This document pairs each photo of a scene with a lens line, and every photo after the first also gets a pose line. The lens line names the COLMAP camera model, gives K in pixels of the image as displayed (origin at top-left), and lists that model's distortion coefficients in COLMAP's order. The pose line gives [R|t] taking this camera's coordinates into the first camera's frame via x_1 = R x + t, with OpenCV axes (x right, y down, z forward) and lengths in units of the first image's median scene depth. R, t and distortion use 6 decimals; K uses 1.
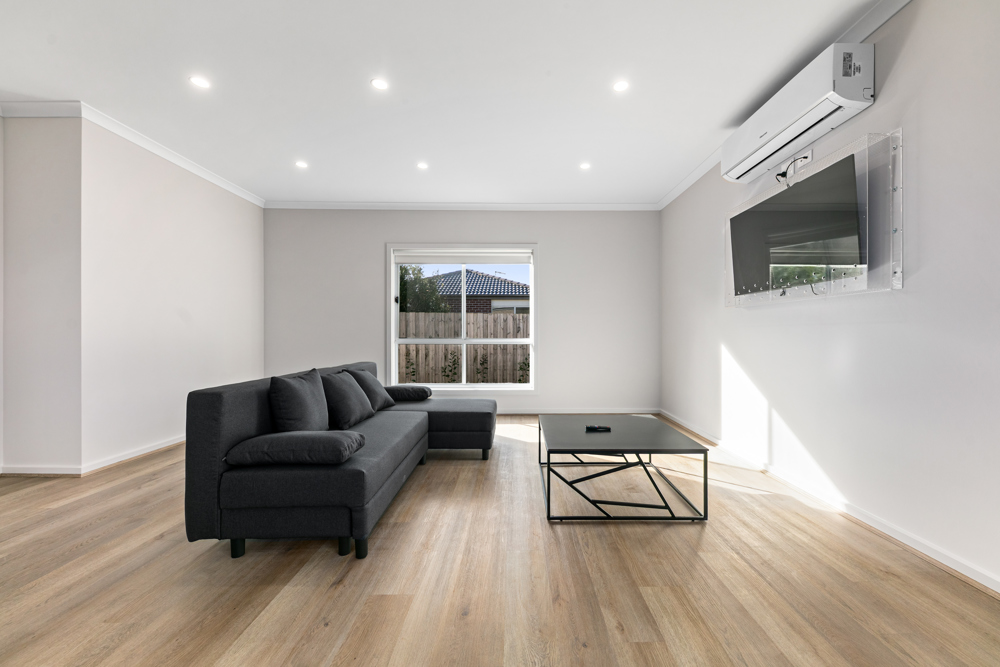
lens RADIAL K [[381.2, 0, 500.0], [0, 381.2, 333.5], [0, 0, 1]] dist [-0.000245, -0.000047]
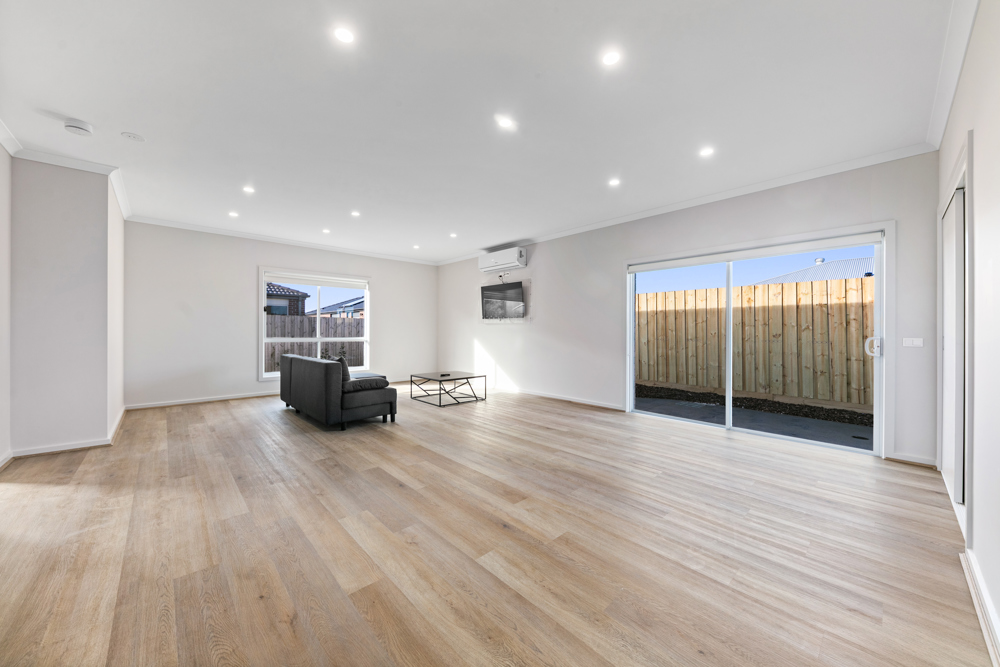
lens RADIAL K [[365.4, 0, 500.0], [0, 365.4, 333.5], [0, 0, 1]] dist [-0.000993, -0.000106]
pose [[0.729732, 0.001778, 0.683731, -0.916762], [-0.005916, 0.999976, 0.003715, -0.019200], [-0.683708, -0.006756, 0.729725, -0.790442]]
